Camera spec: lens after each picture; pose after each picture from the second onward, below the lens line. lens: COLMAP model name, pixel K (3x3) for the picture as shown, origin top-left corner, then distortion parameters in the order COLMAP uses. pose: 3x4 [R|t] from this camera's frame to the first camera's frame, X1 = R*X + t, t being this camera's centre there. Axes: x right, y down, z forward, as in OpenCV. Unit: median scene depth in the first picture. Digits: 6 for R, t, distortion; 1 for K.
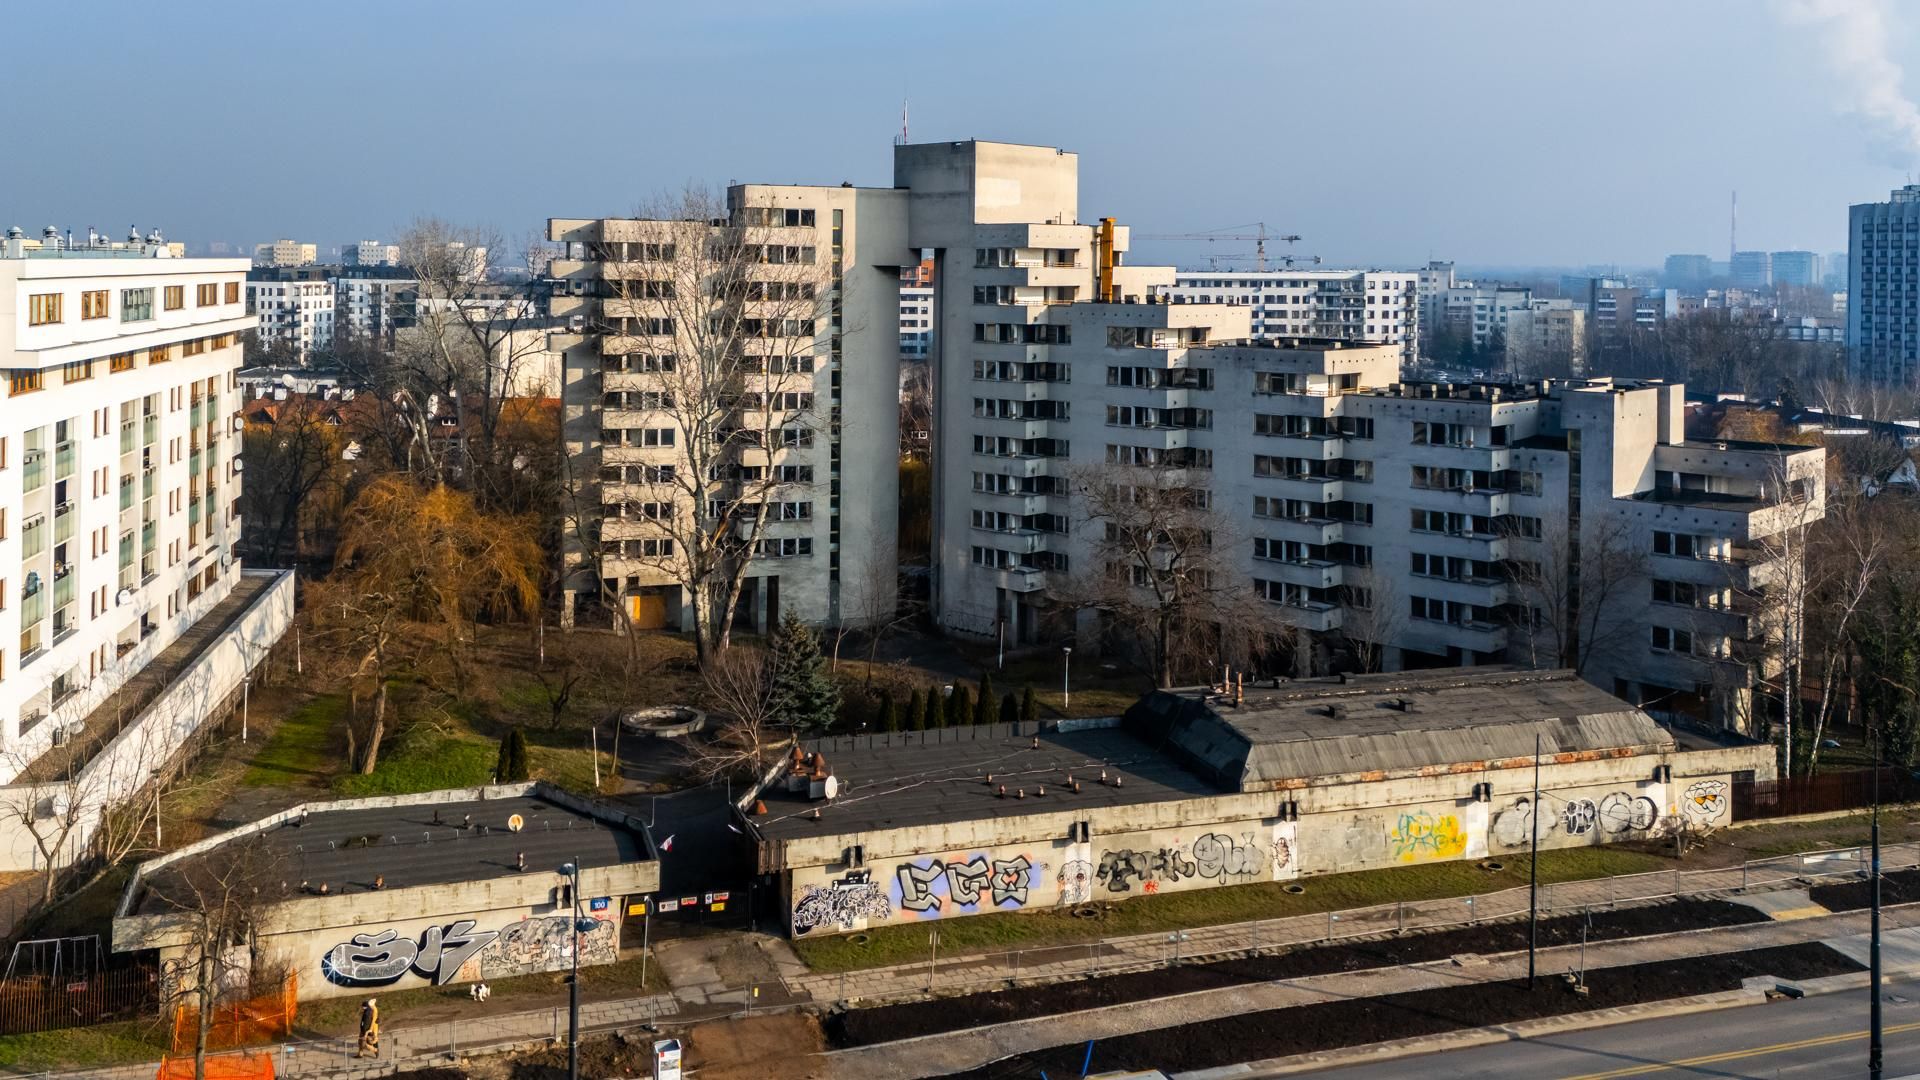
lens RADIAL K [[1649.0, 0, 939.8], [0, 1649.0, 261.4], [0, 0, 1]] dist [0.072713, -0.080587]
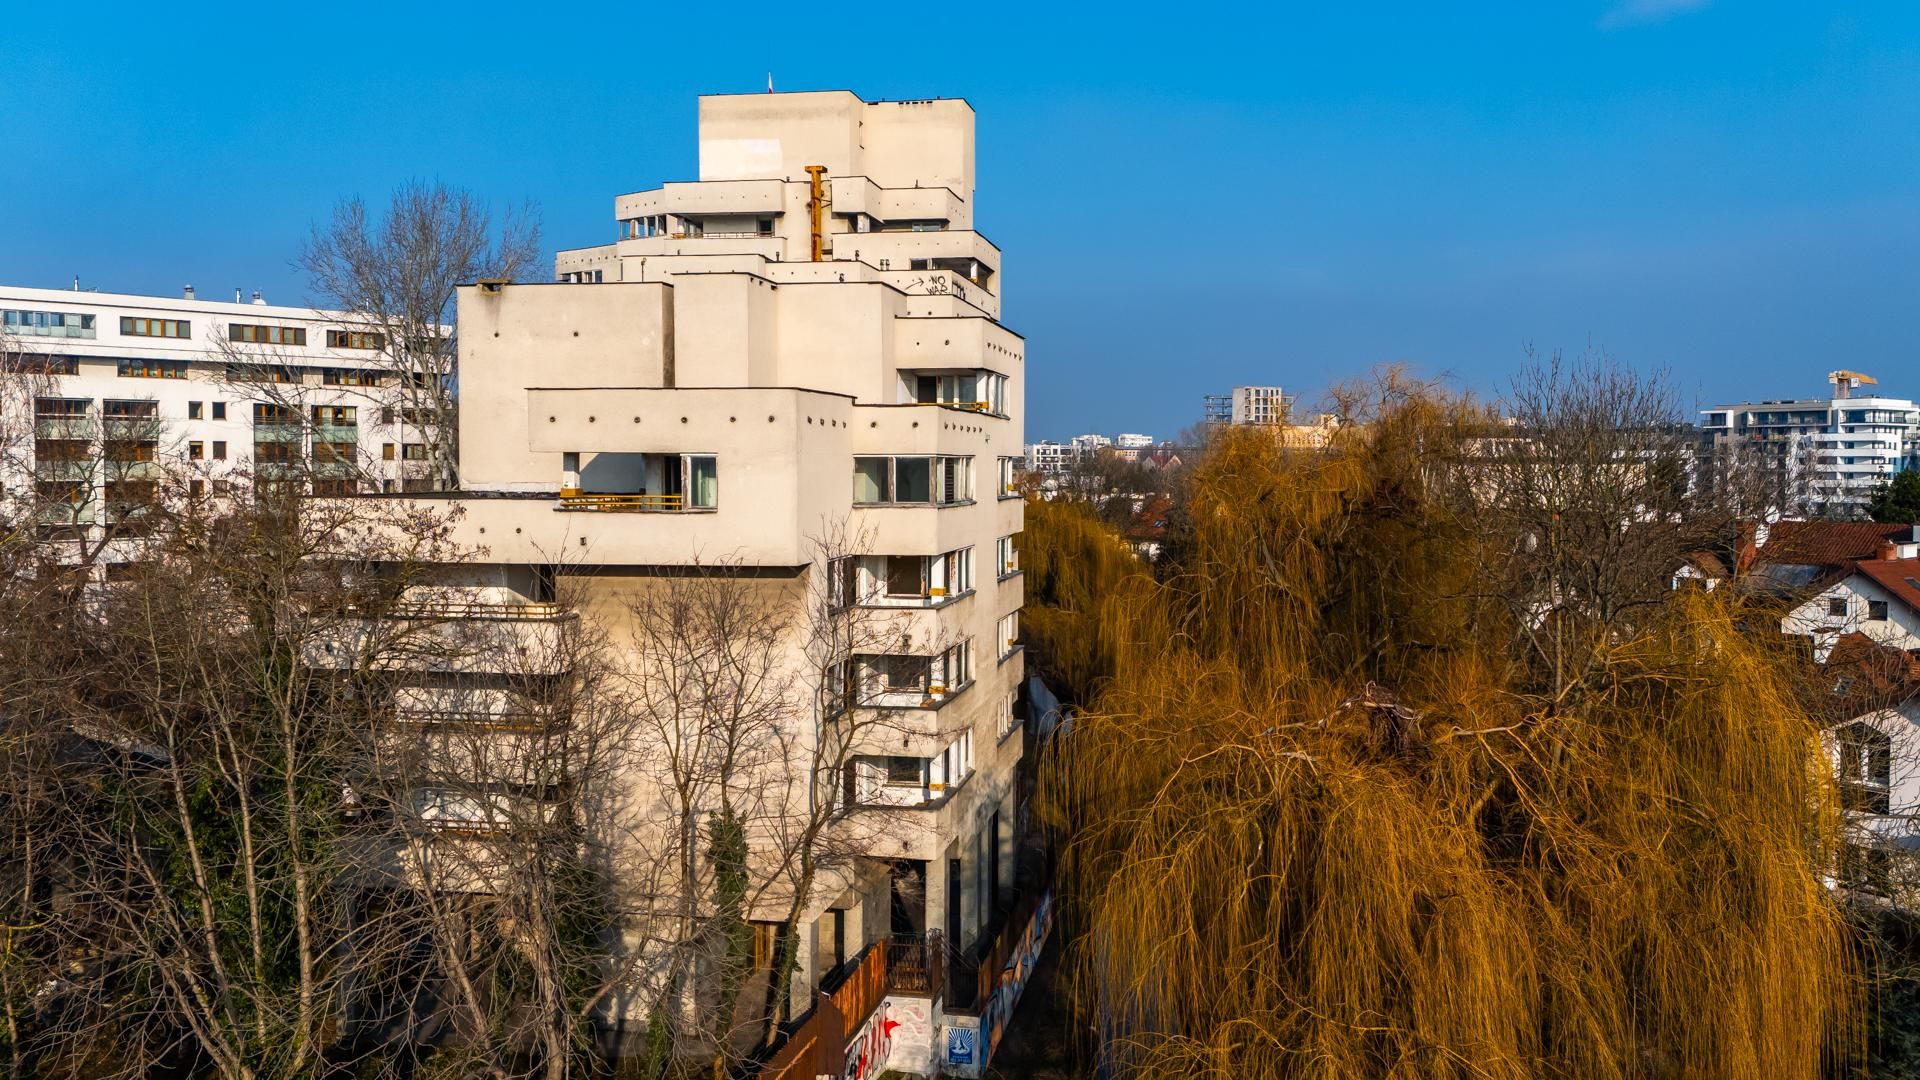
lens RADIAL K [[1480.8, 0, 1004.0], [0, 1480.8, 506.6], [0, 0, 1]] dist [0.031506, -0.001656]
pose [[0.556752, 0.013756, -0.830565, 1.079666], [0.005250, 0.999785, 0.020077, 0.174273], [0.830662, -0.015538, 0.556560, 1.101936]]
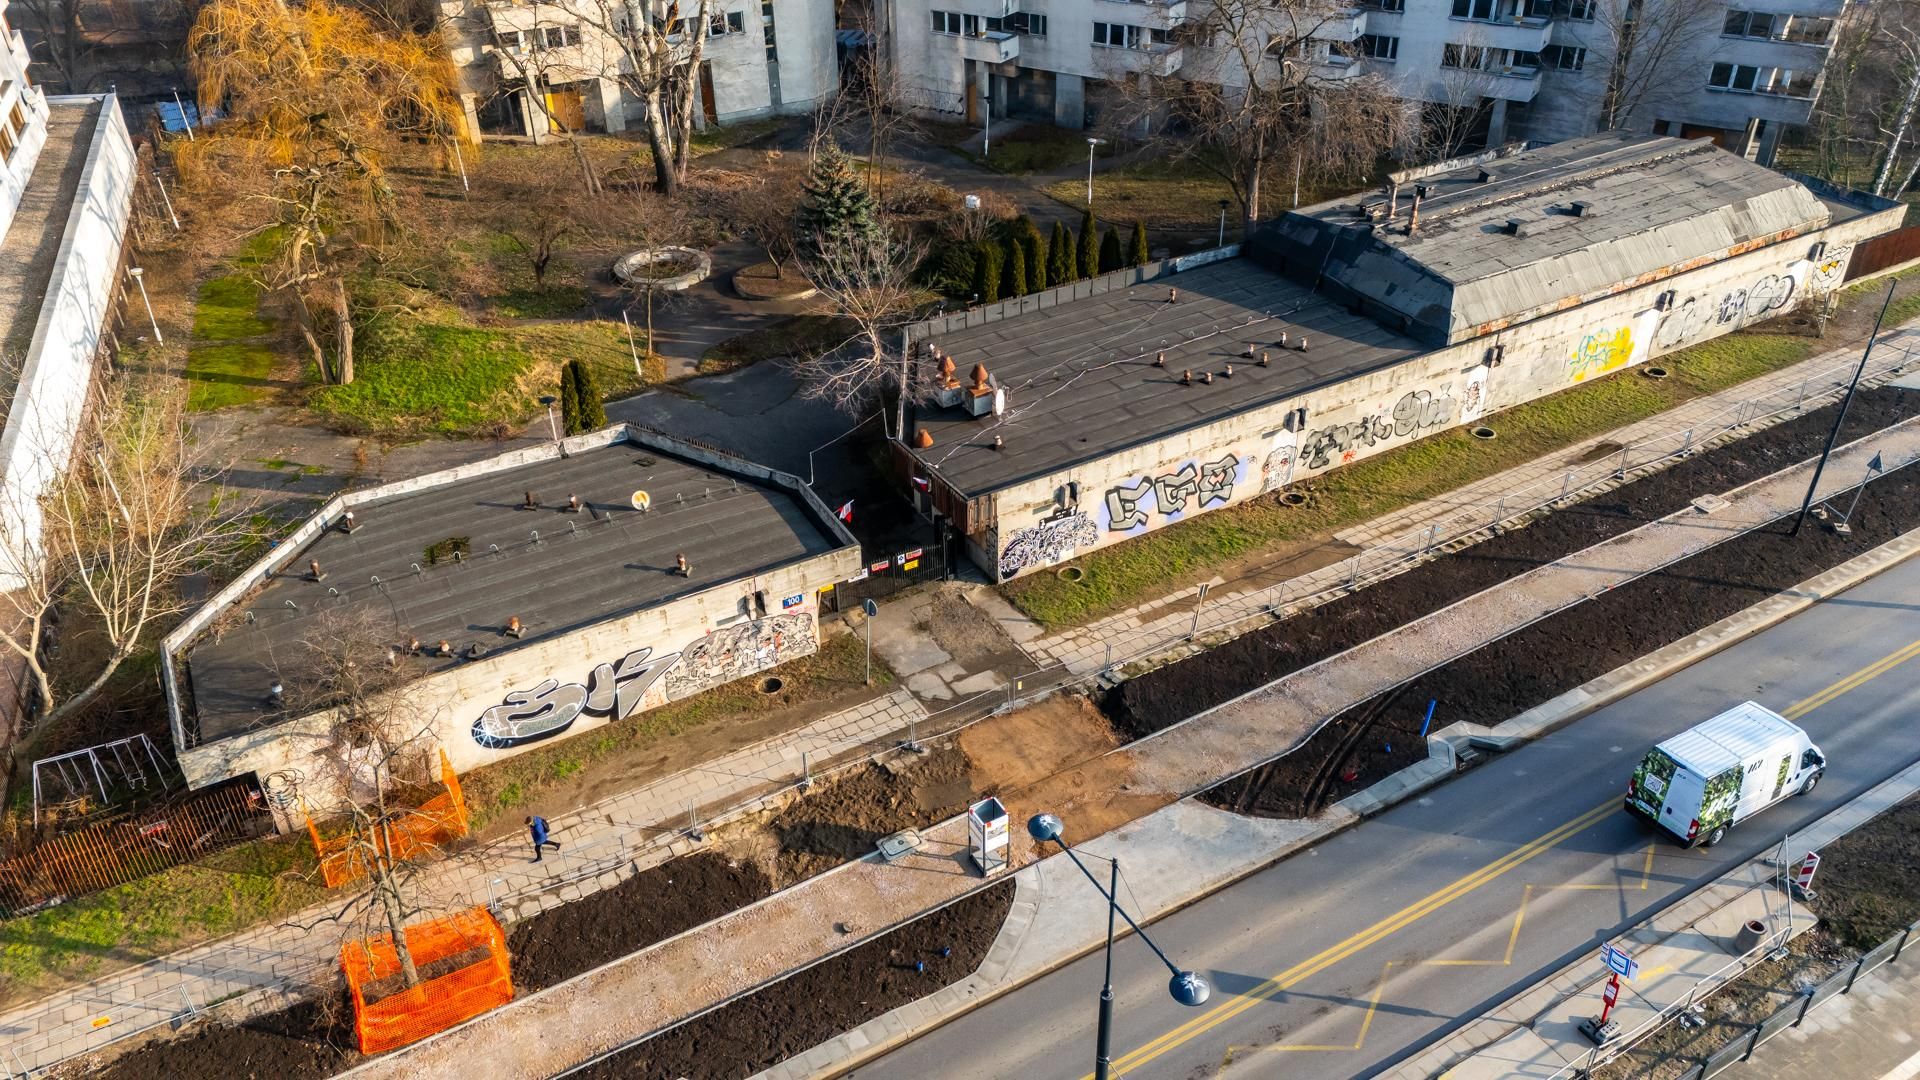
lens RADIAL K [[1404.1, 0, 960.0], [0, 1404.1, 540.0], [0, 0, 1]] dist [0.077661, -0.095042]
pose [[0.980090, -0.128034, 0.151758, -0.177867], [0.024241, 0.835763, 0.548555, -0.008219], [-0.197067, -0.533954, 0.822227, 0.348531]]
